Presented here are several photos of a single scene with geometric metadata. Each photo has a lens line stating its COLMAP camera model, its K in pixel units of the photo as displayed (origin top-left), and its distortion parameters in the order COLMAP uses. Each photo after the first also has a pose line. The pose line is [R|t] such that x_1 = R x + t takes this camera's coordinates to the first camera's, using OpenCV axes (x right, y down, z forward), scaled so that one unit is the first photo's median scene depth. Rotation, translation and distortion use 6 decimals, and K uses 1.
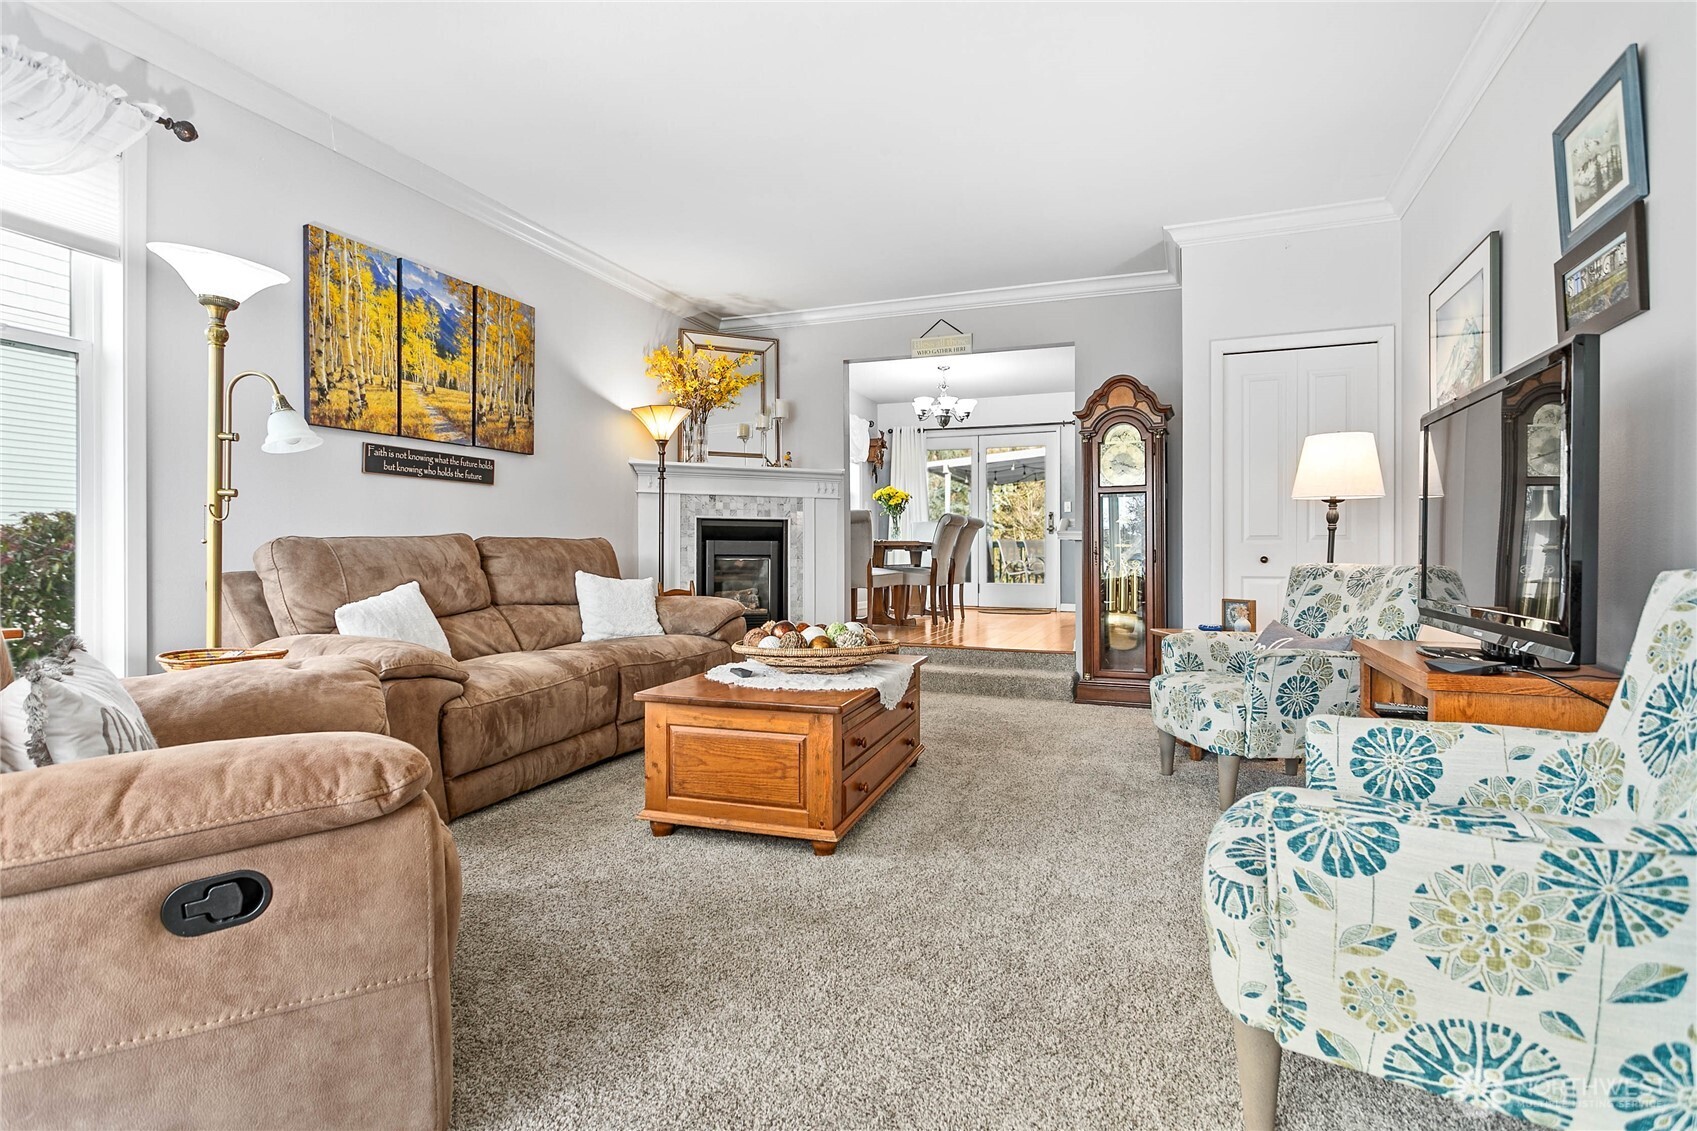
lens RADIAL K [[834.2, 0, 848.5], [0, 834.2, 565.5], [0, 0, 1]] dist [-0.001948, 0.000051]
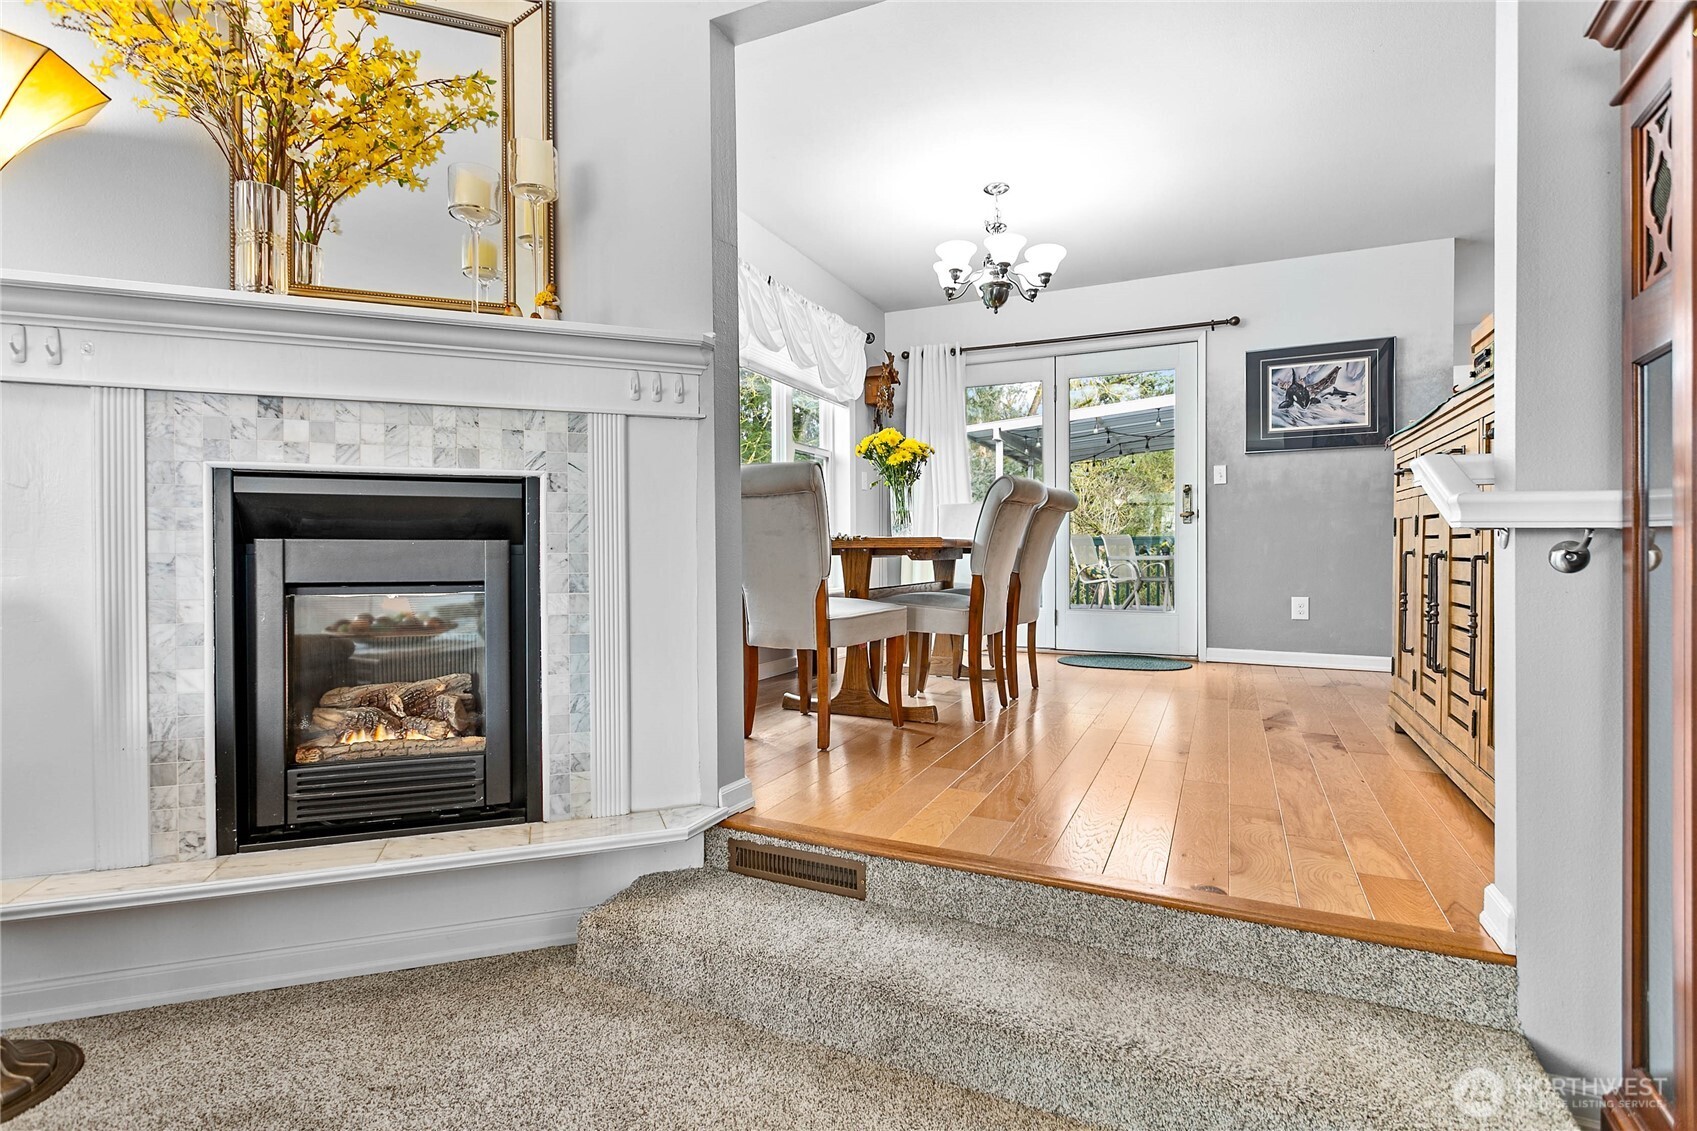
lens RADIAL K [[799.1, 0, 848.5], [0, 799.1, 565.5], [0, 0, 1]] dist [-0.000635, 0.000364]
pose [[0.998015, -0.003762, -0.062859, 0.072644], [0.004038, 0.999983, 0.004268, -0.019720], [0.062842, -0.004513, 0.998013, 0.679767]]
